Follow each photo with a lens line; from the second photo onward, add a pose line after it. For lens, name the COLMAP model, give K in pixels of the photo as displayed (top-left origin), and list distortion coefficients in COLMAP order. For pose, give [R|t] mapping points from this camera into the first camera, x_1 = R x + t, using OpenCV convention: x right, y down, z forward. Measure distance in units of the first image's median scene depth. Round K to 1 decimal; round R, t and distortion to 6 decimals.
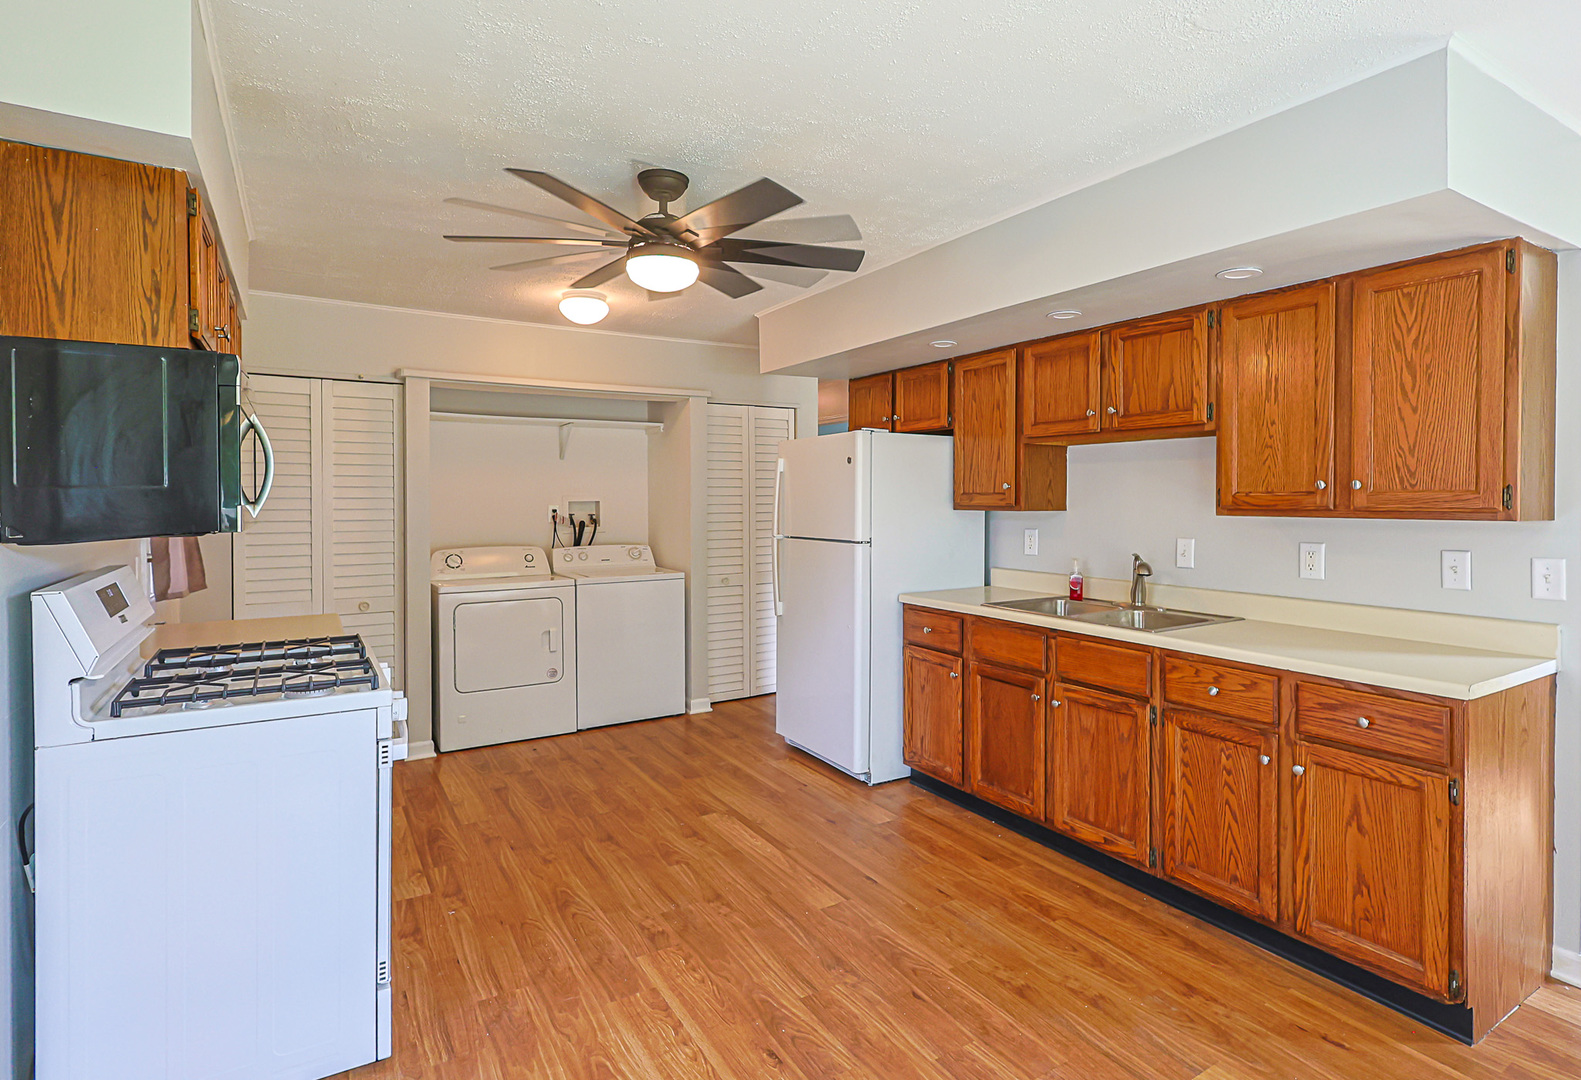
lens RADIAL K [[790.8, 0, 784.7], [0, 790.8, 499.7], [0, 0, 1]] dist [-0.003014, 0.000379]
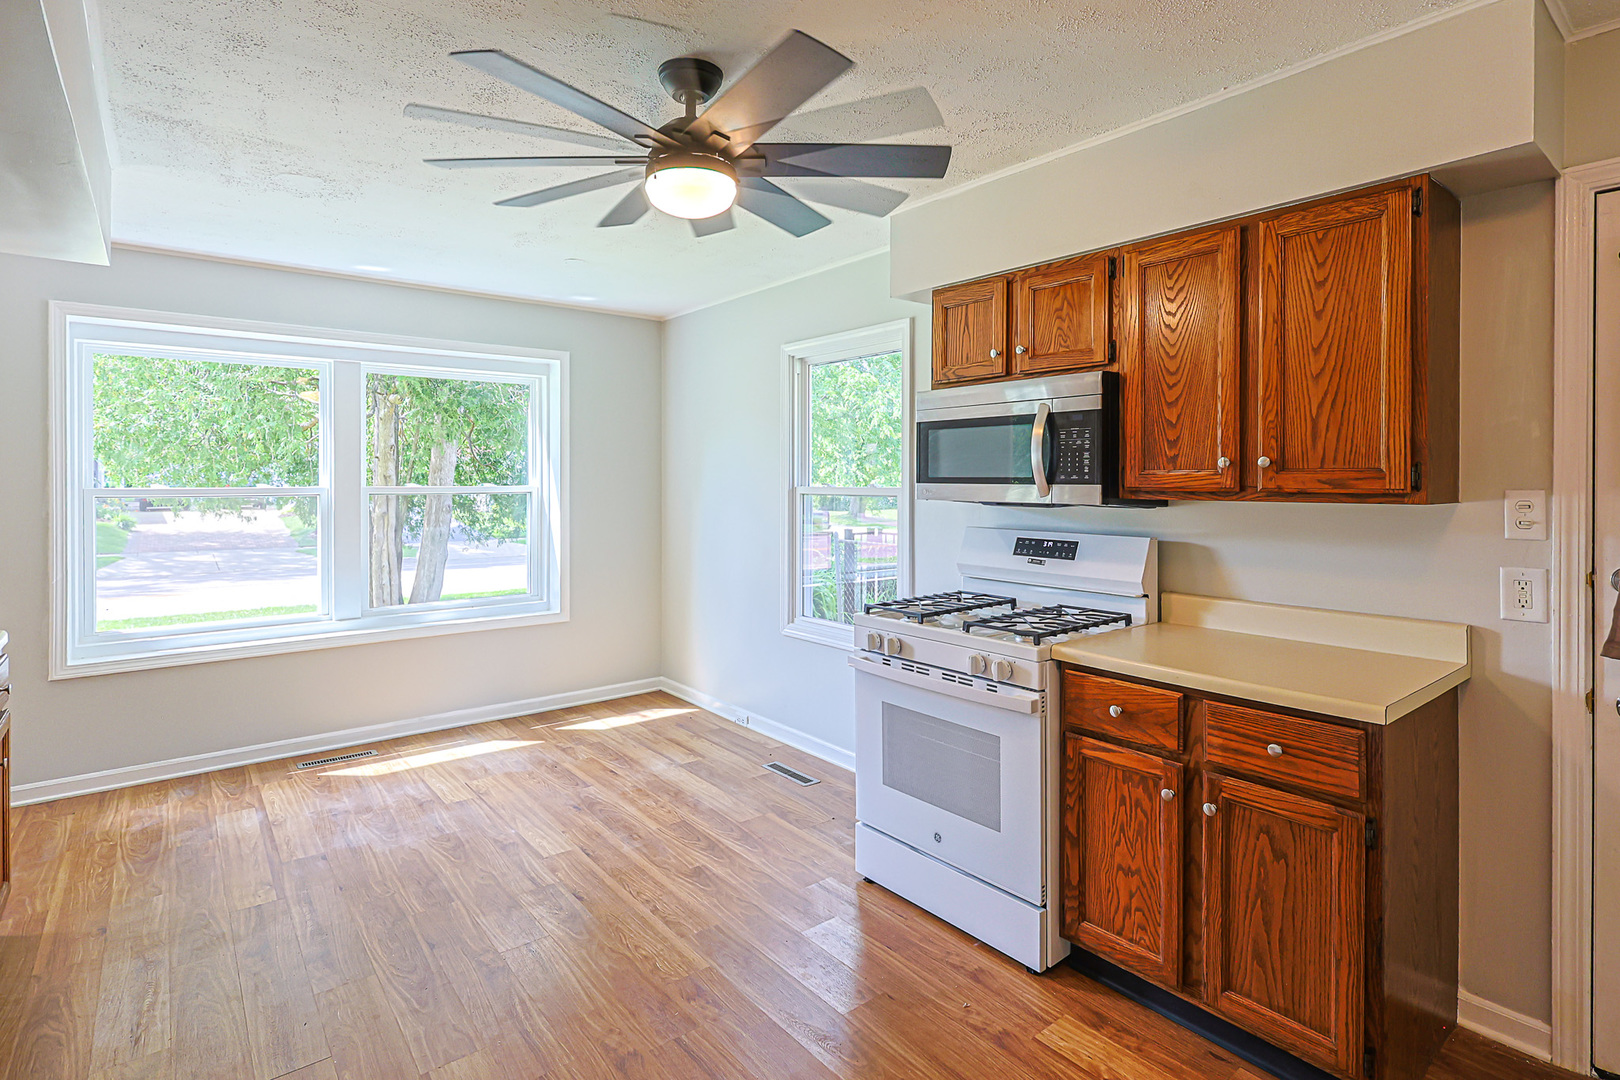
lens RADIAL K [[803.6, 0, 790.7], [0, 803.6, 483.8], [0, 0, 1]] dist [-0.013025, 0.002787]
pose [[-0.992198, 0.000365, -0.124670, -0.129803], [-0.000965, 0.999943, 0.010608, -0.005688], [0.124667, 0.010646, -0.992142, 1.536525]]
